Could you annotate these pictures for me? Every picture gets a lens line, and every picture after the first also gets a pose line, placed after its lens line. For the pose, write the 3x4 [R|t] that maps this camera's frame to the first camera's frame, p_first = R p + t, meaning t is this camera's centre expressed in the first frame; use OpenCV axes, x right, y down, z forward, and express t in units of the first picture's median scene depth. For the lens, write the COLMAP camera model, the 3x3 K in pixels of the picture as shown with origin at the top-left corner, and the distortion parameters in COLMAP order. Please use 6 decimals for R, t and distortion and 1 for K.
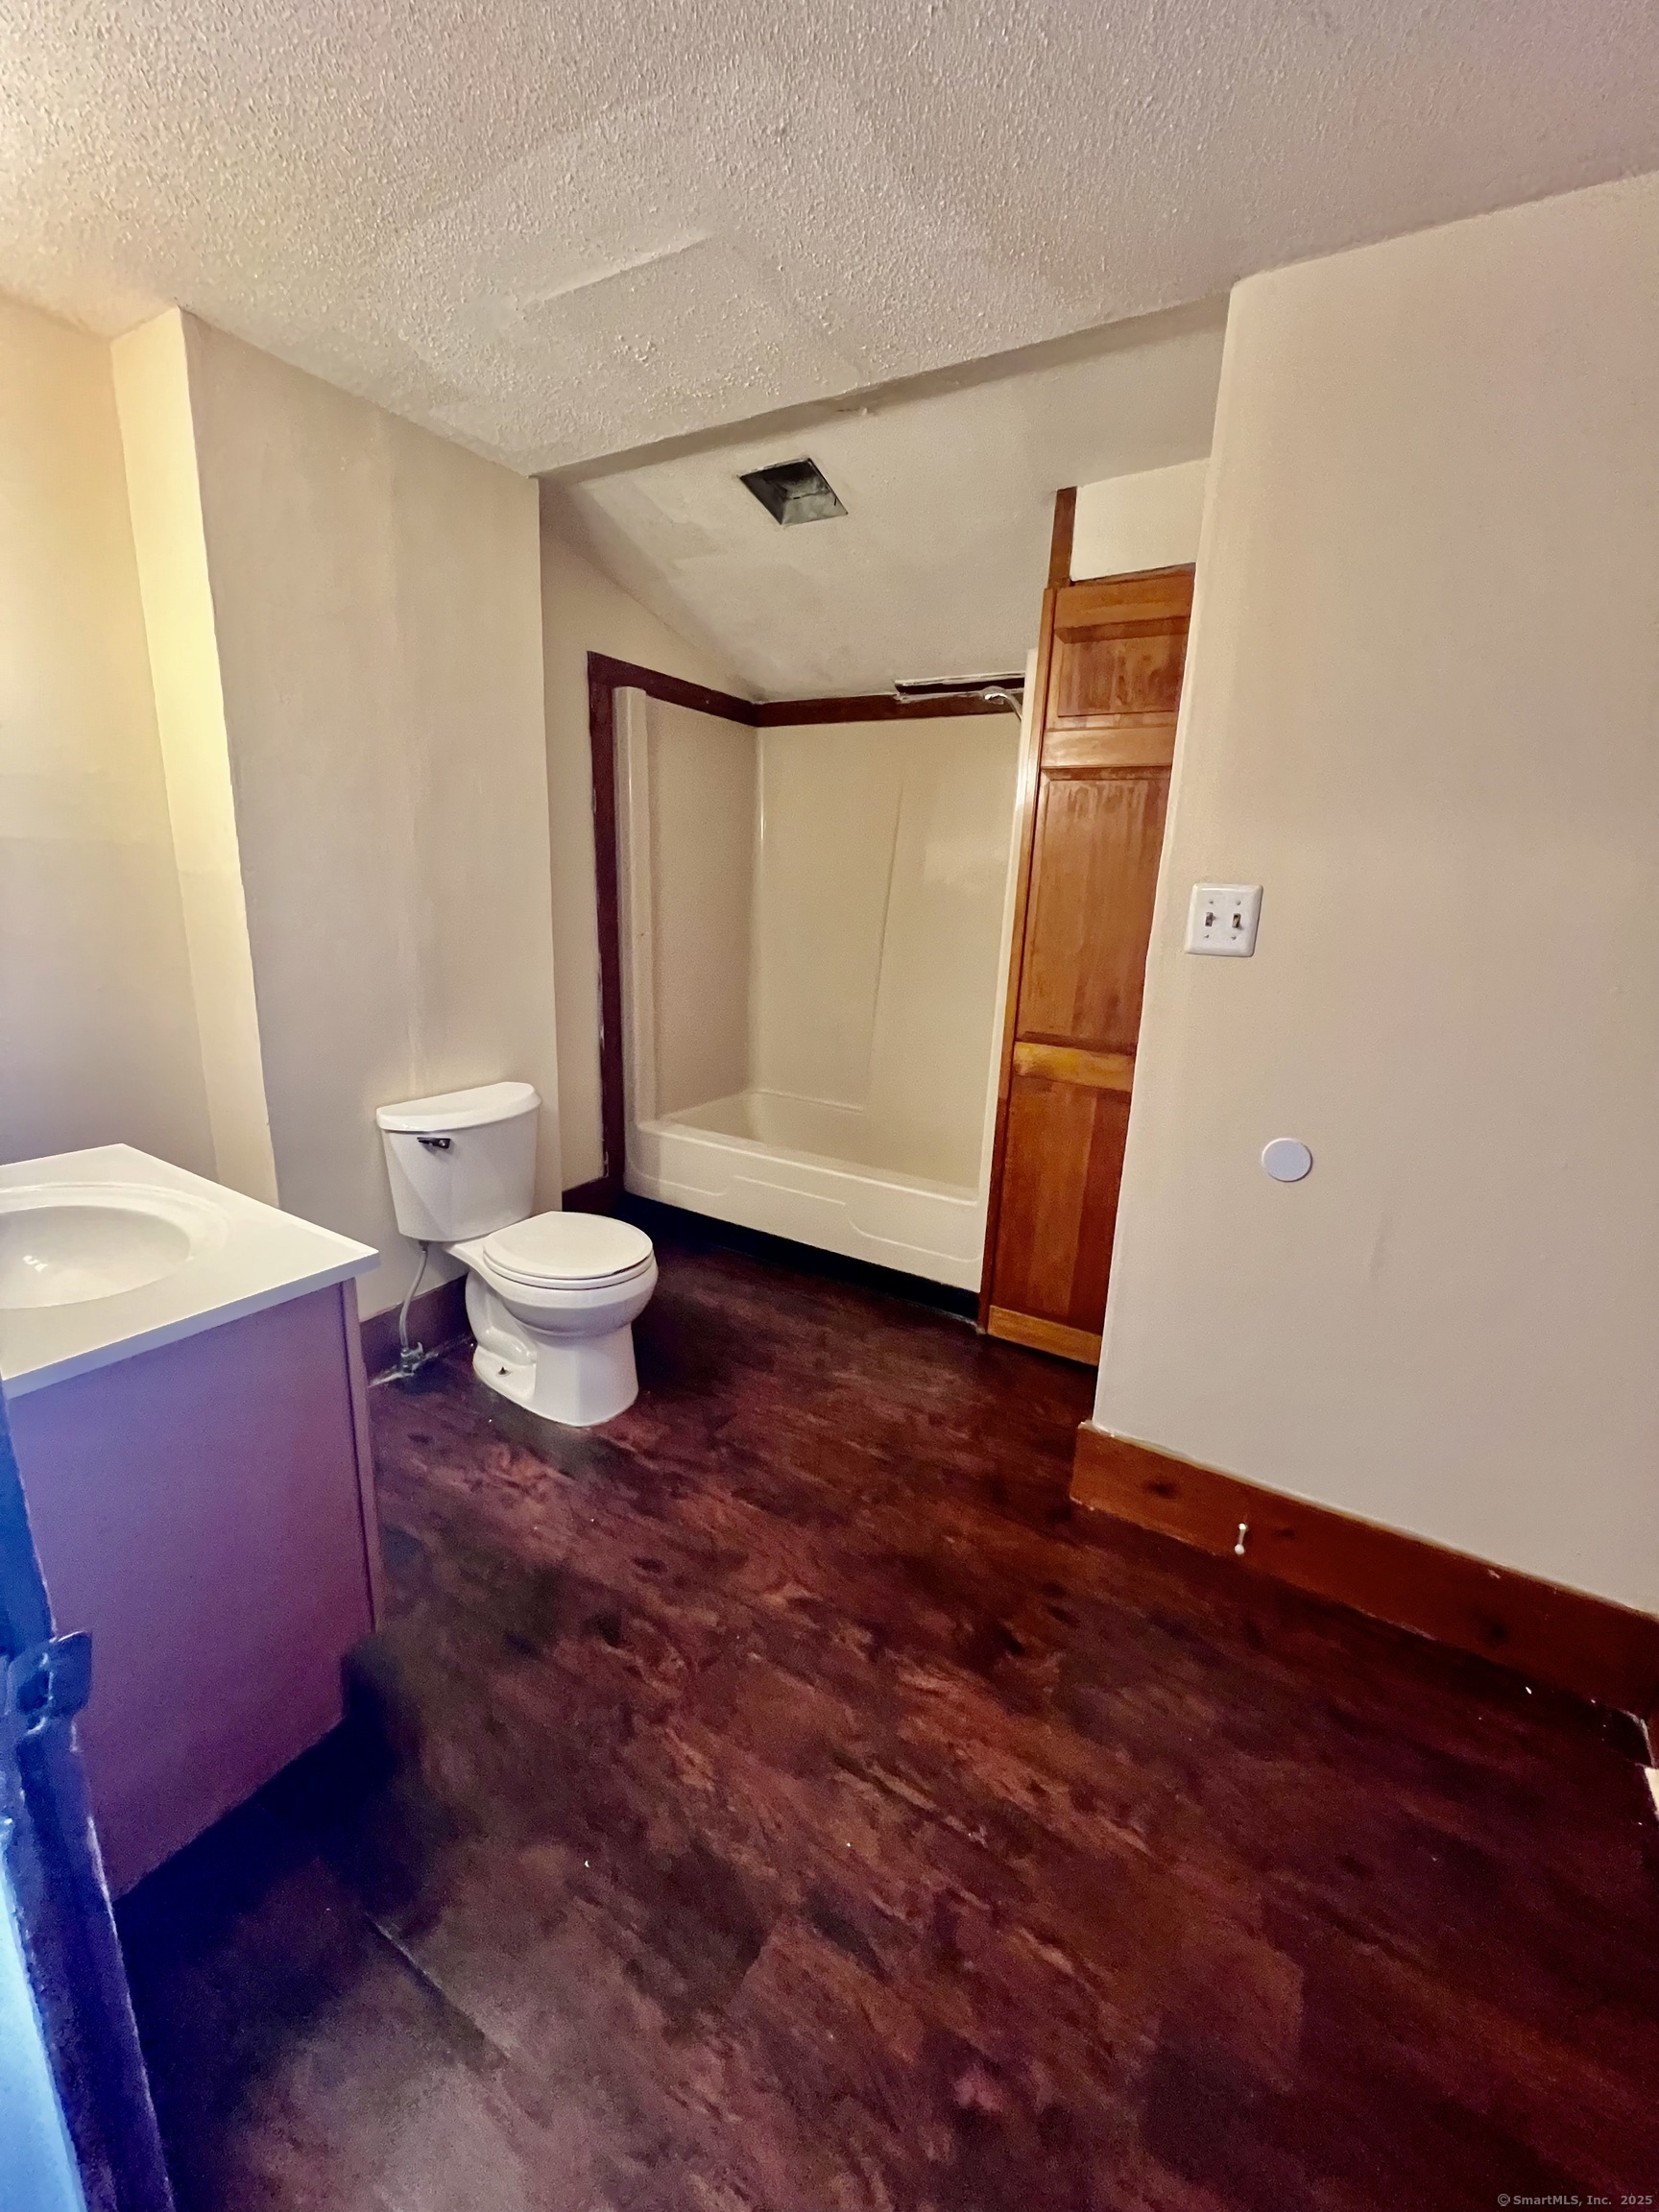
lens RADIAL K [[878.5, 0, 829.5], [0, 878.5, 1106.0], [0, 0, 1]] dist [-0.000425, -0.000016]
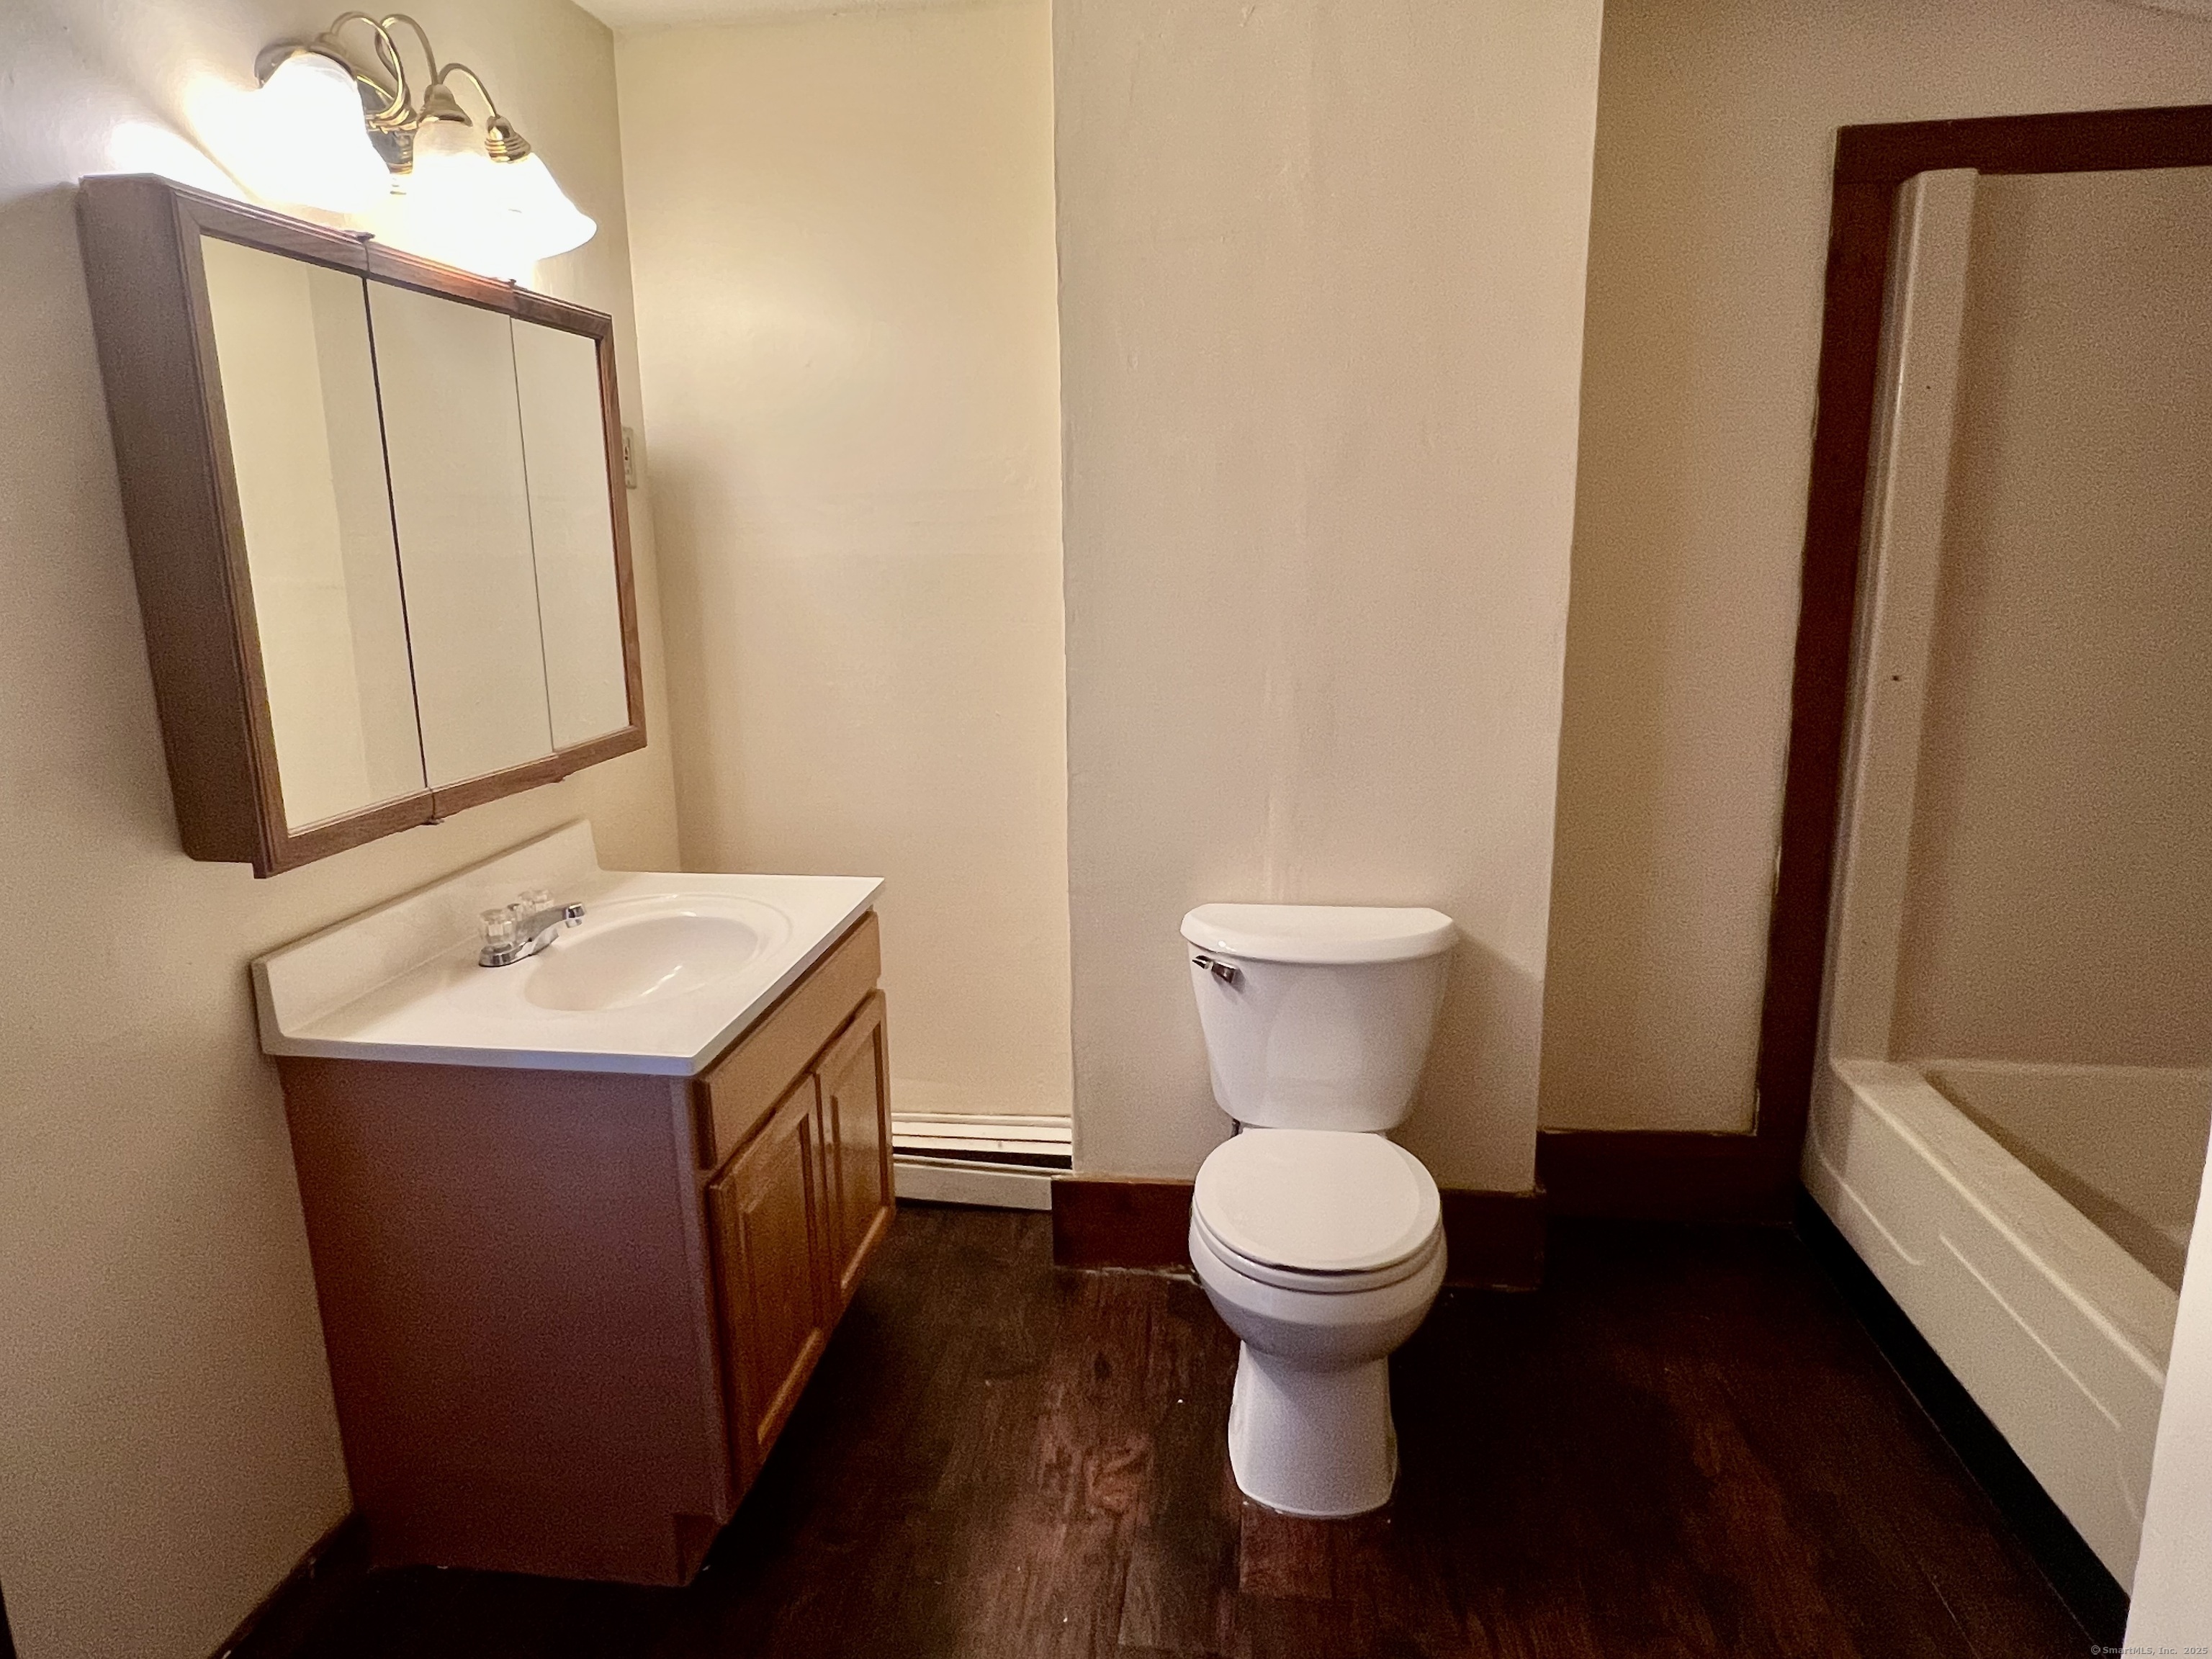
lens RADIAL K [[1297.7, 0, 1106.0], [0, 1297.7, 829.5], [0, 0, 1]] dist [0.002936, 0.001297]
pose [[0.383745, 0.134643, -0.913571, 0.417618], [-0.190988, 0.979495, 0.064134, -0.111552], [0.903473, 0.149870, 0.401591, 0.490193]]
